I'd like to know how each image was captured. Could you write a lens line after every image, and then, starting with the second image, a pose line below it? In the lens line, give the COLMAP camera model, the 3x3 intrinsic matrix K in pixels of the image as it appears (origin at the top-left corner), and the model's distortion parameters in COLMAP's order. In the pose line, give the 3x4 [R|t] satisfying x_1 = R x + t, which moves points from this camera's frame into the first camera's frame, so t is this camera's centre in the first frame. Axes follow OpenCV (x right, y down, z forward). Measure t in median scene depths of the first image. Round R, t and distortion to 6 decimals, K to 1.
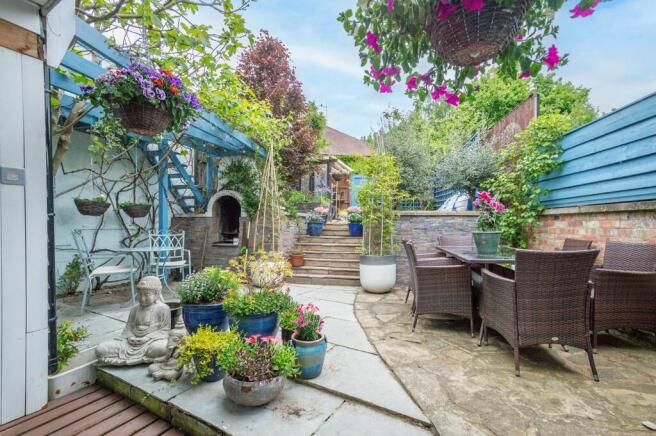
lens RADIAL K [[297.6, 0, 332.7], [0, 297.6, 219.7], [0, 0, 1]] dist [0.023563, -0.000747]
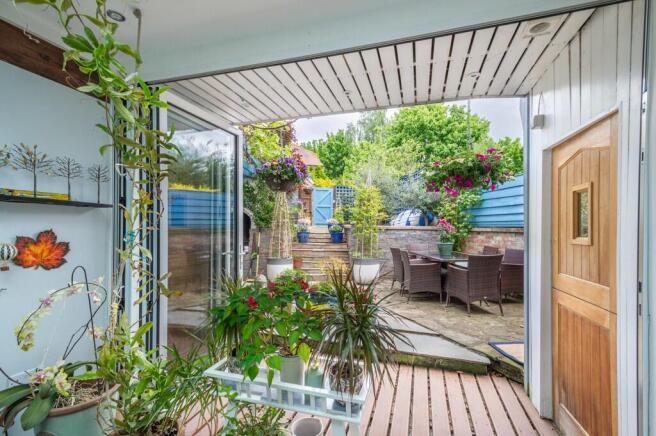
lens RADIAL K [[297.6, 0, 324.2], [0, 297.6, 219.9], [0, 0, 1]] dist [0.023563, -0.000747]
pose [[0.979140, 0.005379, 0.203115, -0.434527], [-0.004626, 0.999981, -0.004182, -0.070524], [-0.203134, 0.003155, 0.979146, -0.447579]]
